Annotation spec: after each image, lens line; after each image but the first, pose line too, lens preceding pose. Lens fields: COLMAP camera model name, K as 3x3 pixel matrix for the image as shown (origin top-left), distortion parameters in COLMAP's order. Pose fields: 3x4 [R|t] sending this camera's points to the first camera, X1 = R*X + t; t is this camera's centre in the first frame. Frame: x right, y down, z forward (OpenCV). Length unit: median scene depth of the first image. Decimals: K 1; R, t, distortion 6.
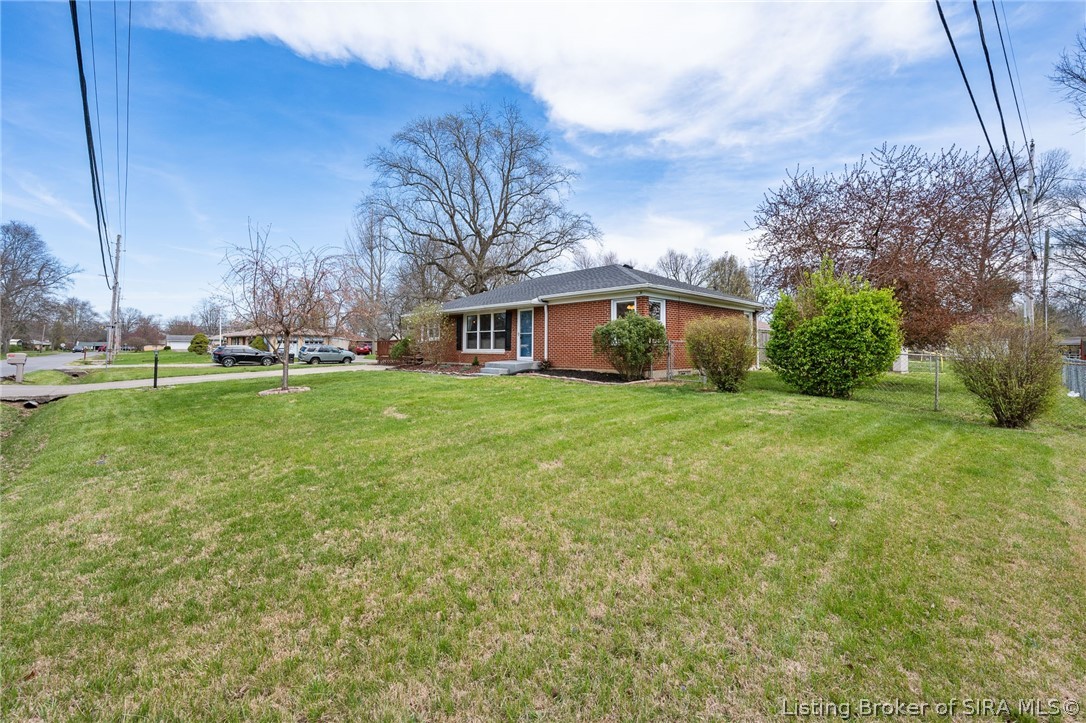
lens RADIAL K [[439.4, 0, 540.1], [0, 439.4, 330.5], [0, 0, 1]] dist [0.002388, 0.000222]
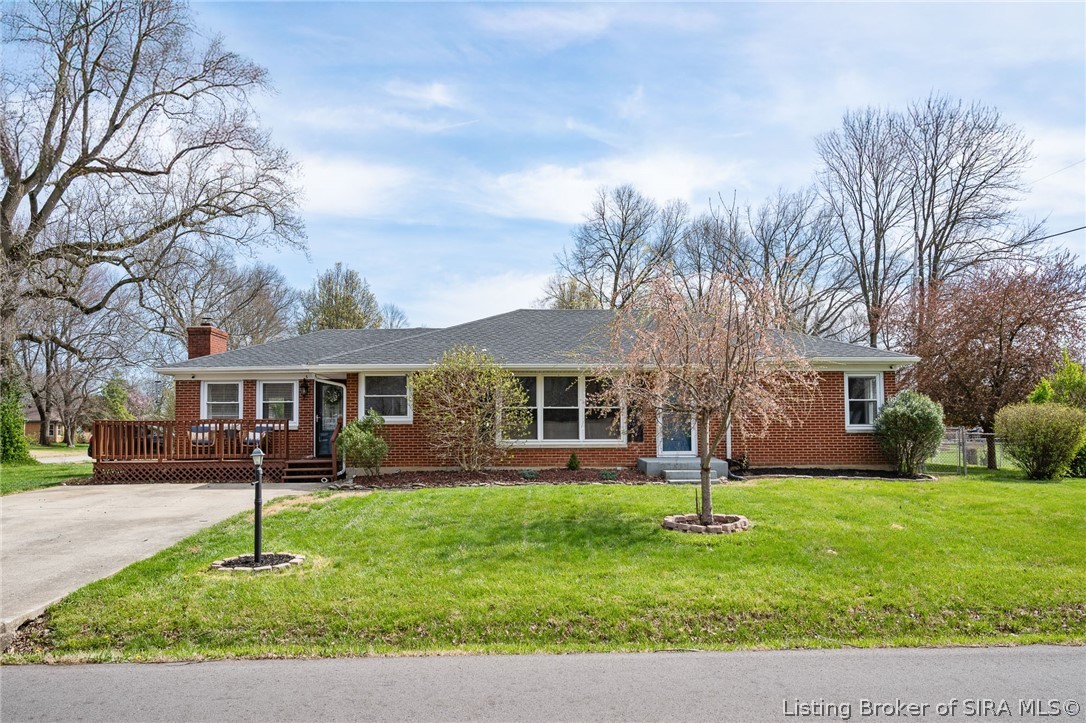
lens RADIAL K [[857.7, 0, 541.5], [0, 857.7, 360.3], [0, 0, 1]] dist [-0.038071, 0.000035]
pose [[0.668795, 0.057901, 0.741188, -0.977760], [-0.025855, 0.998171, -0.054646, 0.002618], [-0.742997, 0.017383, 0.669069, 0.307516]]
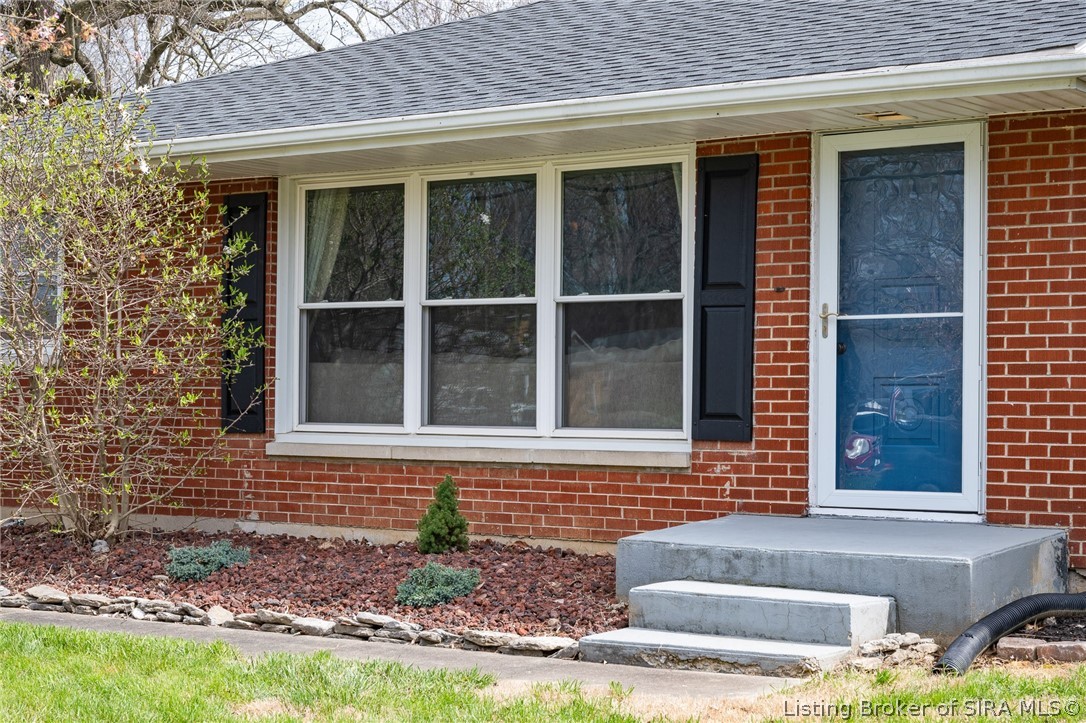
lens RADIAL K [[1870.4, 0, 545.2], [0, 1870.4, 360.0], [0, 0, 1]] dist [0.069810, 0.000000]
pose [[0.977985, 0.011565, 0.208356, -0.236343], [-0.015639, 0.999717, 0.017915, 0.010356], [-0.208090, -0.020779, 0.977889, 0.430263]]
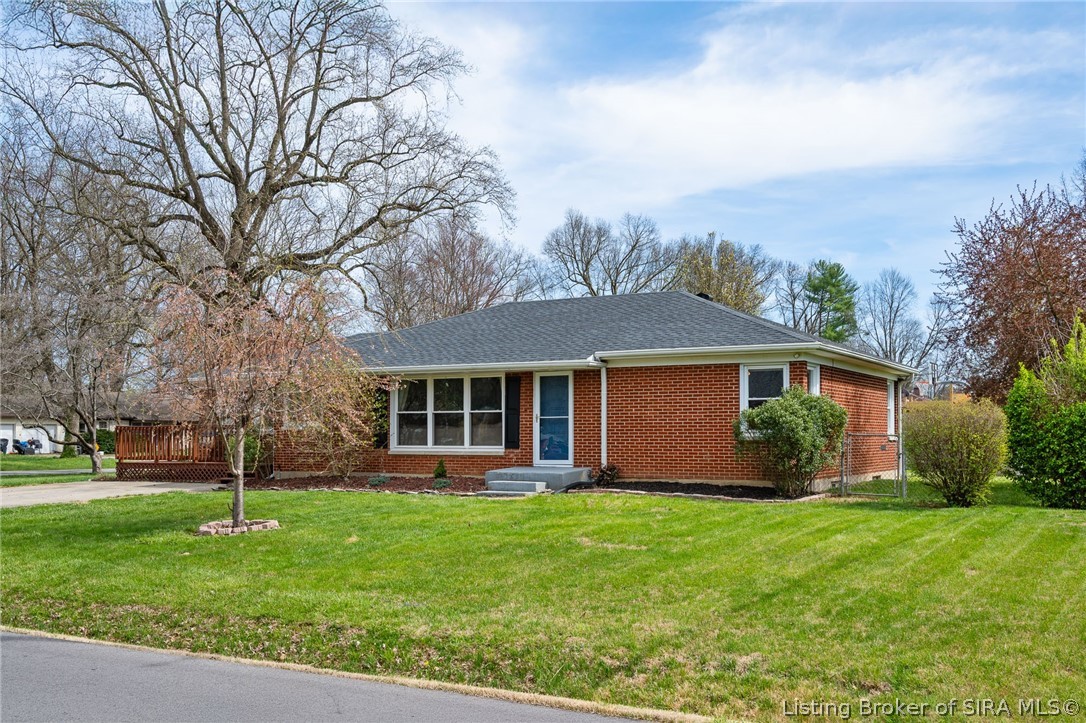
lens RADIAL K [[1082.1, 0, 540.3], [0, 1082.1, 368.8], [0, 0, 1]] dist [-0.025015, 0.000000]
pose [[0.957347, 0.014765, 0.288563, -0.404345], [-0.008543, 0.999703, -0.022808, -0.021031], [-0.288814, 0.019370, 0.957189, -0.261946]]
